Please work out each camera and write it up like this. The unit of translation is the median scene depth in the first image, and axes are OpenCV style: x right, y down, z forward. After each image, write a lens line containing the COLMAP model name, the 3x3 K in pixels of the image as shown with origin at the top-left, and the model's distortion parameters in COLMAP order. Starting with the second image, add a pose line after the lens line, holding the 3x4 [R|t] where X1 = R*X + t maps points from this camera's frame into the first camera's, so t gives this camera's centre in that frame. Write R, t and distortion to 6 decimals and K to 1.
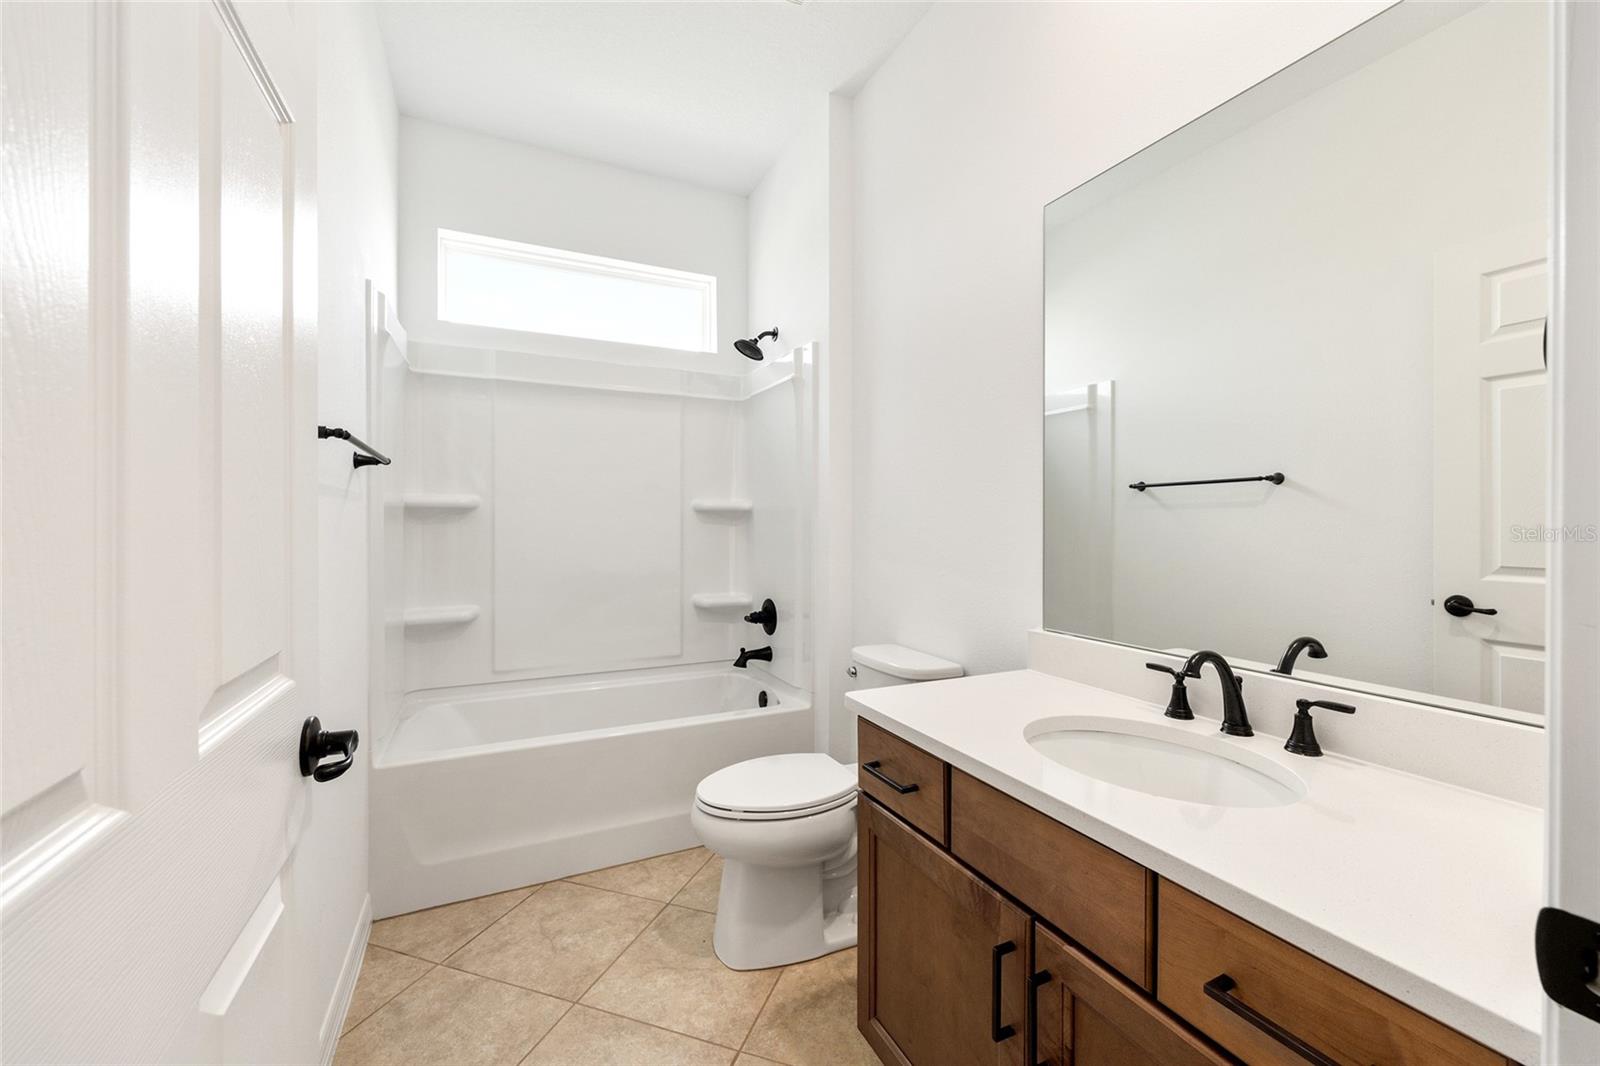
lens RADIAL K [[650.9, 0, 828.7], [0, 650.9, 530.6], [0, 0, 1]] dist [0.021609, 0.000099]
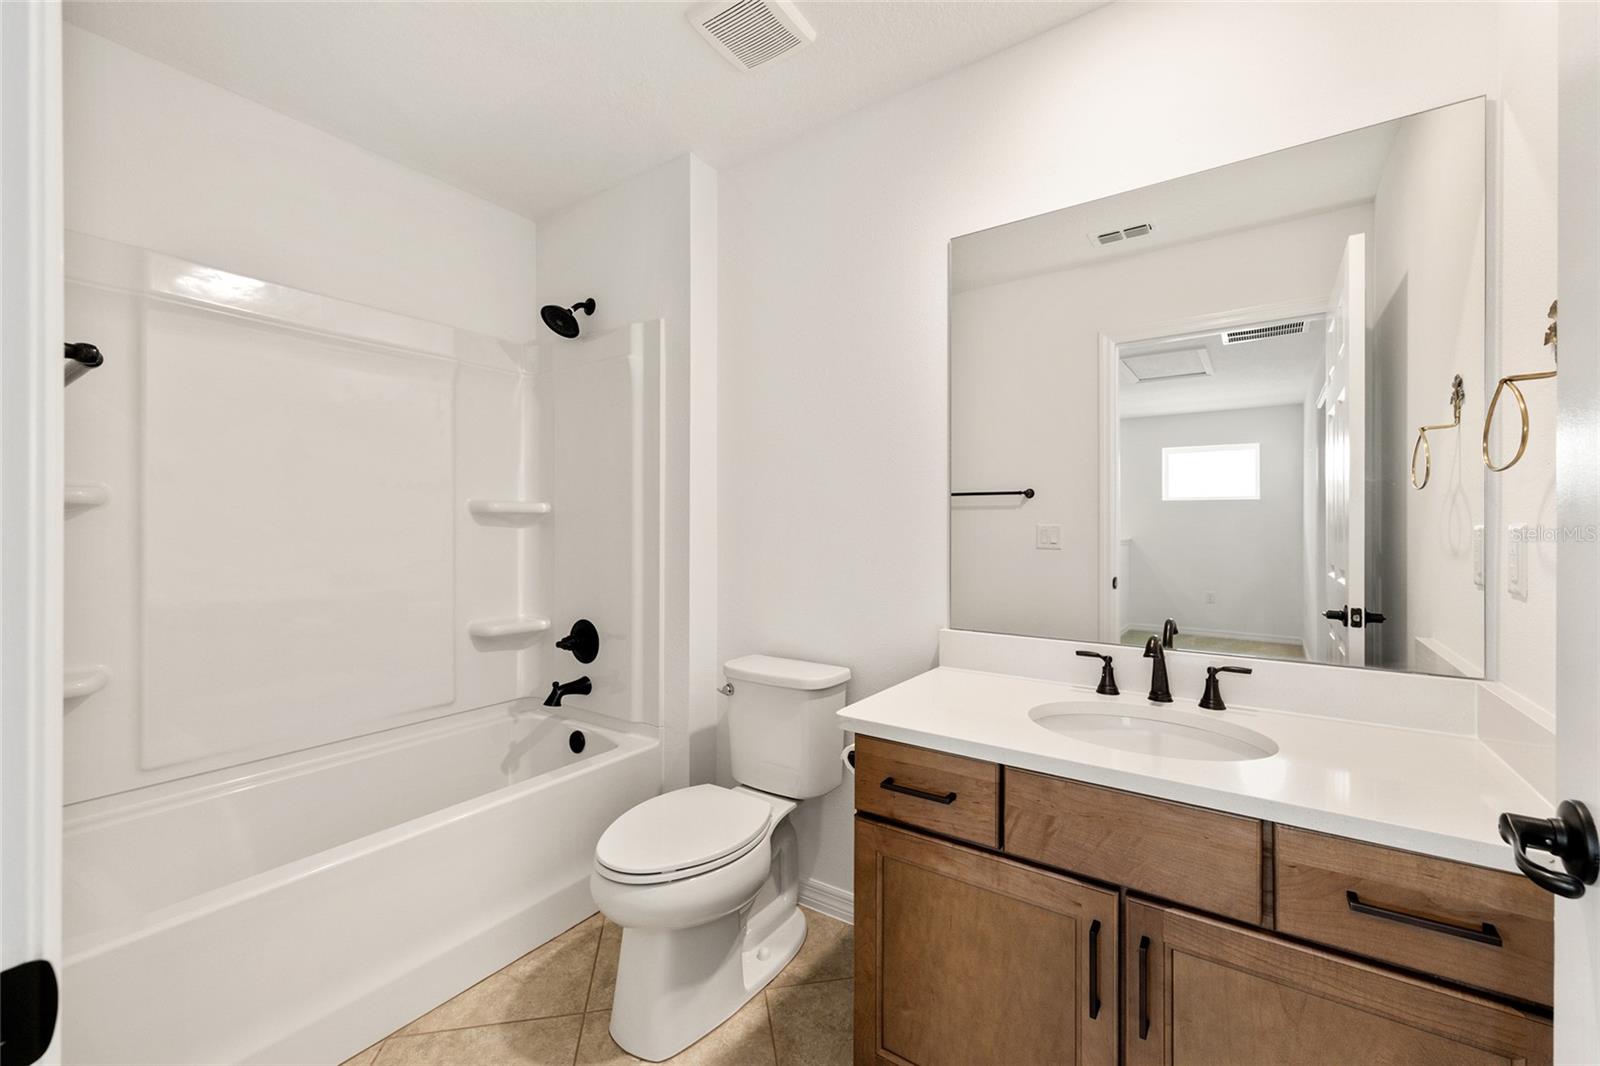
lens RADIAL K [[650.9, 0, 829.7], [0, 650.9, 524.2], [0, 0, 1]] dist [0.021609, 0.000099]
pose [[0.862145, 0.002165, 0.506658, -0.276117], [0.005679, 0.999887, -0.013937, -0.005448], [-0.506630, 0.014893, 0.862035, 0.123743]]
